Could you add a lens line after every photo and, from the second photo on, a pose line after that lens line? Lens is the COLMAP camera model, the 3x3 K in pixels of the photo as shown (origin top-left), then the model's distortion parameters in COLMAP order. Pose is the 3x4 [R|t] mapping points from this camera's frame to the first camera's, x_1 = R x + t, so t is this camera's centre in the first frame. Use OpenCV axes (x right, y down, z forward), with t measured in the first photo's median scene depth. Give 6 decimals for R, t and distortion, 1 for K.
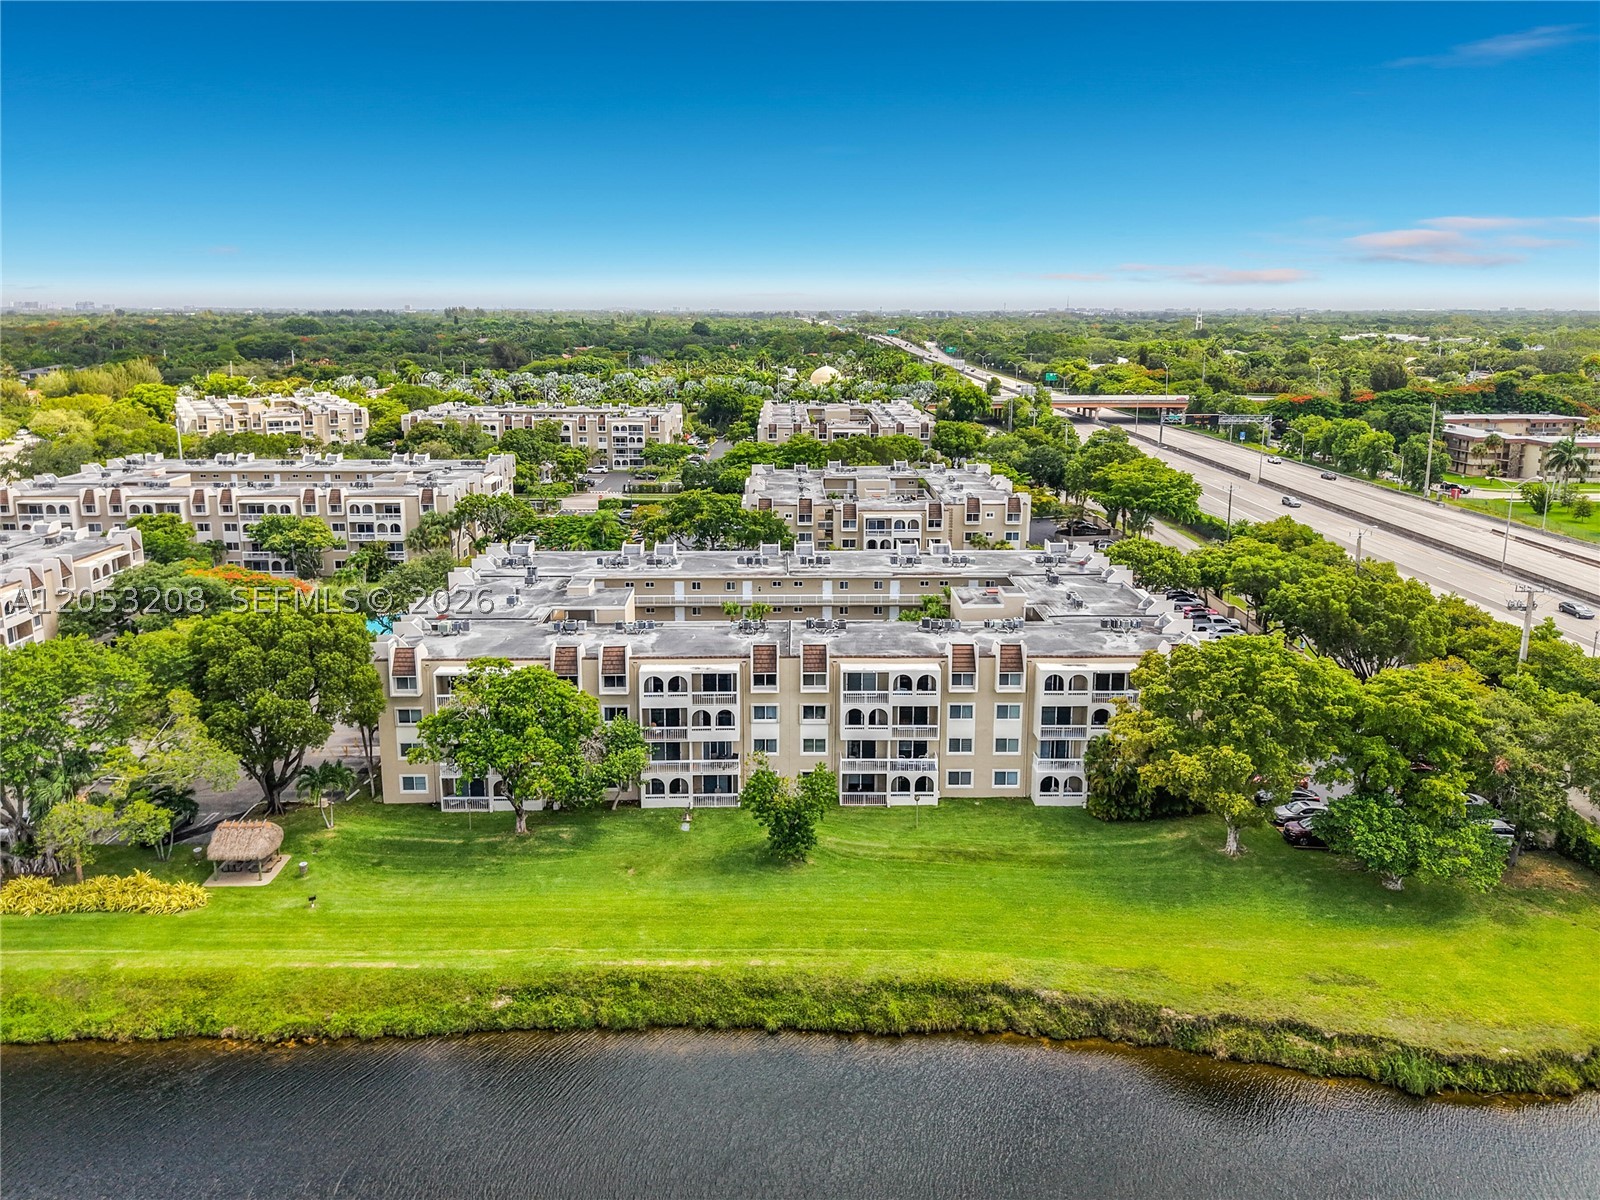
lens RADIAL K [[1076.3, 0, 798.6], [0, 1076.3, 586.5], [0, 0, 1]] dist [0.020679, -0.015971]
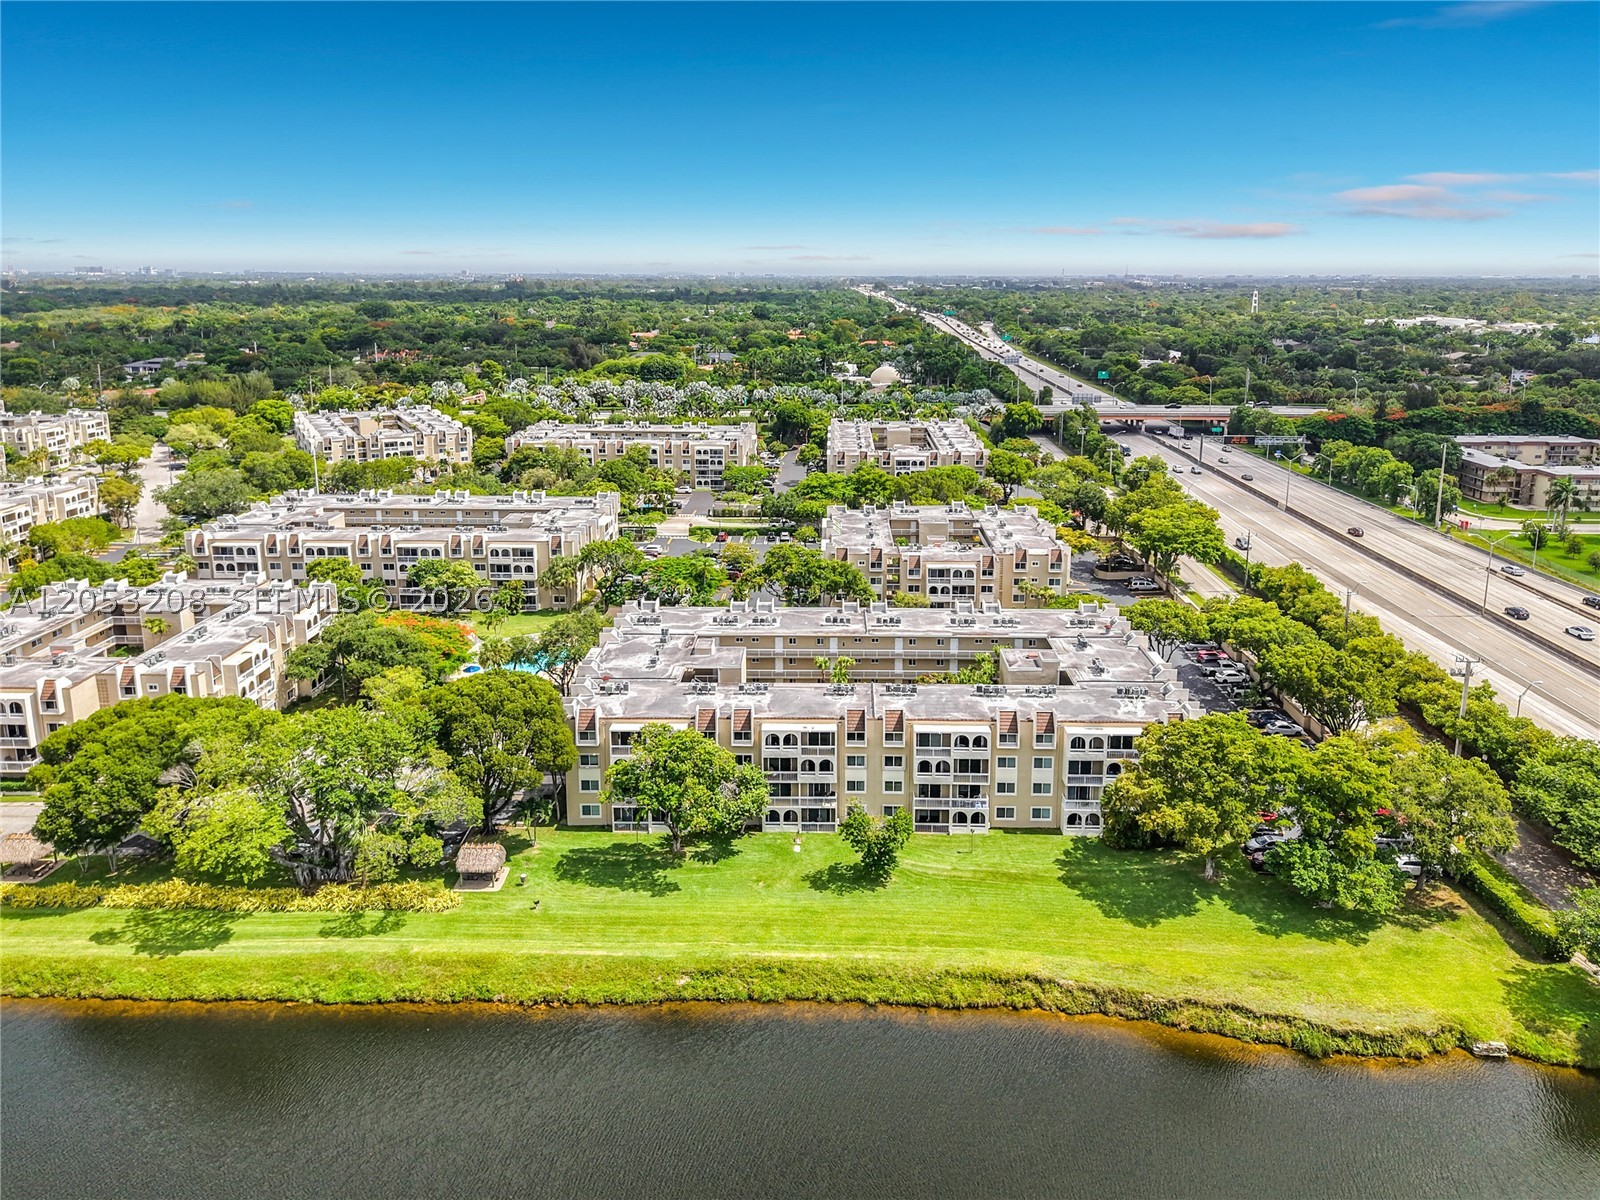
lens RADIAL K [[1086.5, 0, 798.1], [0, 1086.5, 563.0], [0, 0, 1]] dist [0.028203, -0.033412]
pose [[0.998741, -0.001833, -0.050130, -0.034764], [0.002552, 0.999895, 0.014264, -0.143318], [0.050099, -0.014374, 0.998641, -0.325847]]
